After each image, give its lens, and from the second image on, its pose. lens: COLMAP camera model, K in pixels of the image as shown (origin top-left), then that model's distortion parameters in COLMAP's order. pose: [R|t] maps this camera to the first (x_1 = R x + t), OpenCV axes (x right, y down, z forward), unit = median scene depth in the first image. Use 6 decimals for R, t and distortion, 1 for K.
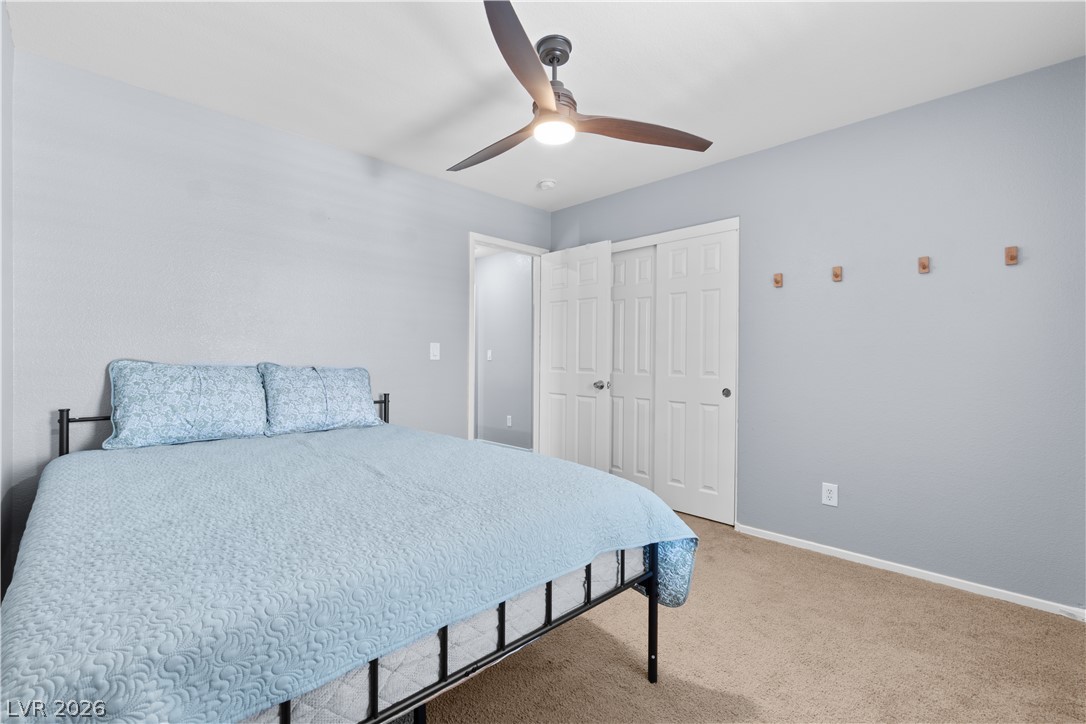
lens RADIAL K [[473.0, 0, 544.8], [0, 473.0, 362.9], [0, 0, 1]] dist [0.000625, -0.000067]
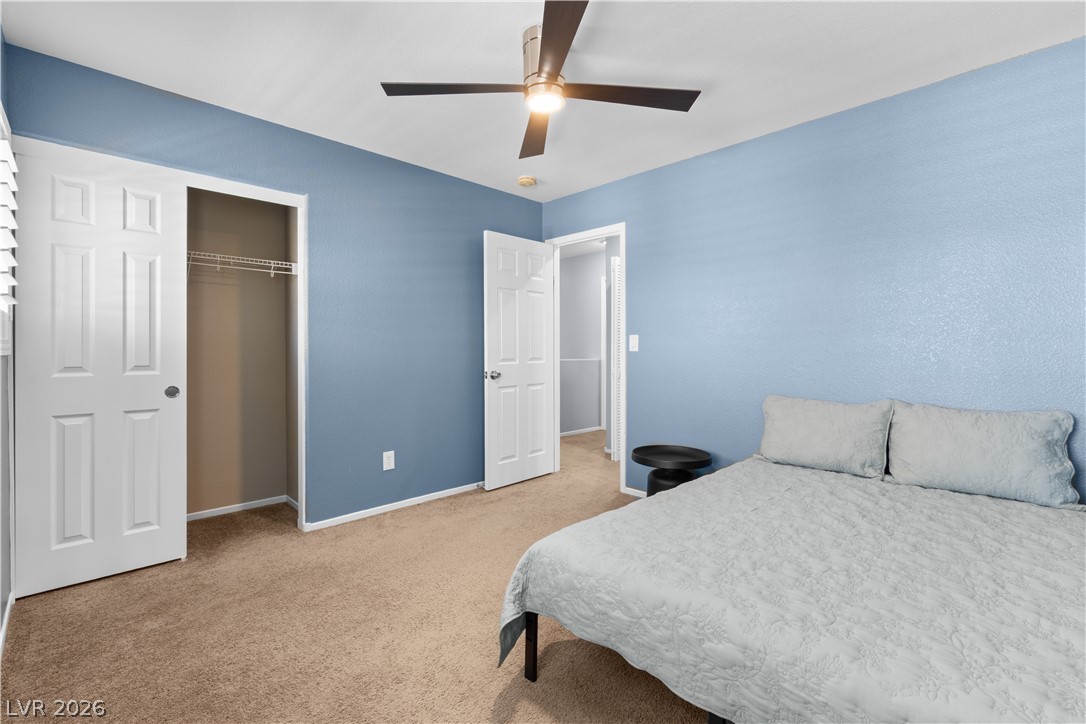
lens RADIAL K [[473.0, 0, 544.8], [0, 473.0, 356.2], [0, 0, 1]] dist [0.000625, -0.000067]
pose [[-0.020644, -0.009984, 0.999737, -0.621558], [0.002906, 0.999945, 0.010047, -0.003778], [-0.999783, 0.003113, -0.020614, 0.616463]]
